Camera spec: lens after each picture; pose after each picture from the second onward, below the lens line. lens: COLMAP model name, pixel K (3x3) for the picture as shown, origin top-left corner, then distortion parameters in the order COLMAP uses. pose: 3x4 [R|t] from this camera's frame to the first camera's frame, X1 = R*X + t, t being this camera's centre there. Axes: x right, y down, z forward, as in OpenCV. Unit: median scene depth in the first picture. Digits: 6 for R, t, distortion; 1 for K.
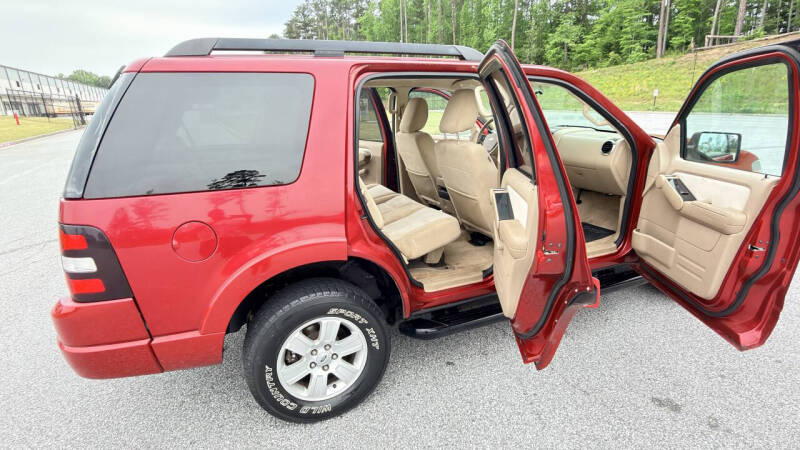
lens RADIAL K [[422.2, 0, 397.2], [0, 422.2, 225.2], [0, 0, 1]] dist [0.002248, 0.000374]
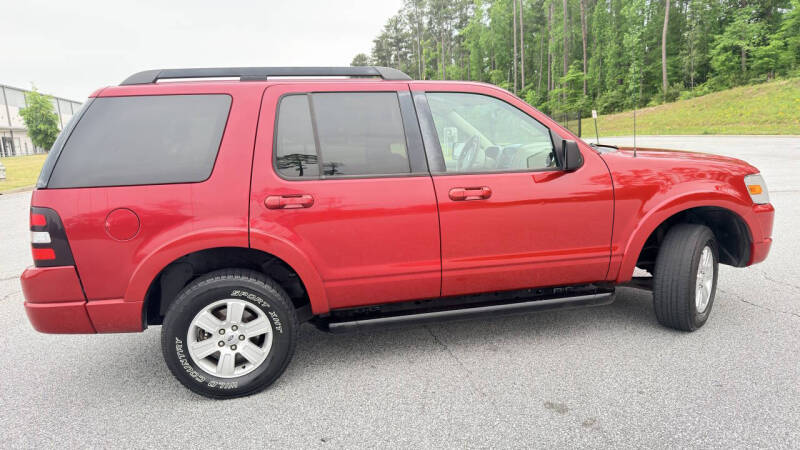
lens RADIAL K [[555.5, 0, 400.0], [0, 555.5, 225.0], [0, 0, 1]] dist [0.000454, -0.006850]
pose [[0.981517, 0.010263, -0.191097, 0.566654], [-0.032568, 0.992953, -0.113949, 0.175417], [0.188581, 0.118067, 0.974935, -0.405556]]
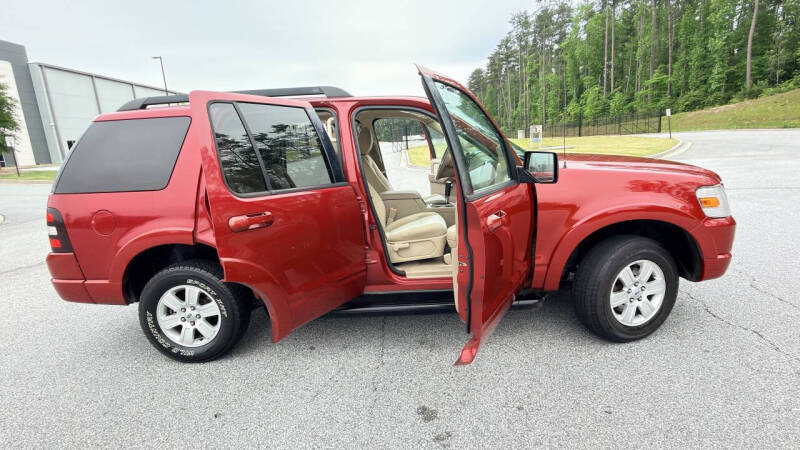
lens RADIAL K [[417.2, 0, 394.4], [0, 417.2, 226.8], [0, 0, 1]] dist [-0.002424, 0.000504]
pose [[0.903496, 0.059301, -0.424474, 1.036049], [-0.083929, 0.995687, -0.039540, 0.020660], [0.420298, 0.071350, 0.904577, 0.018429]]
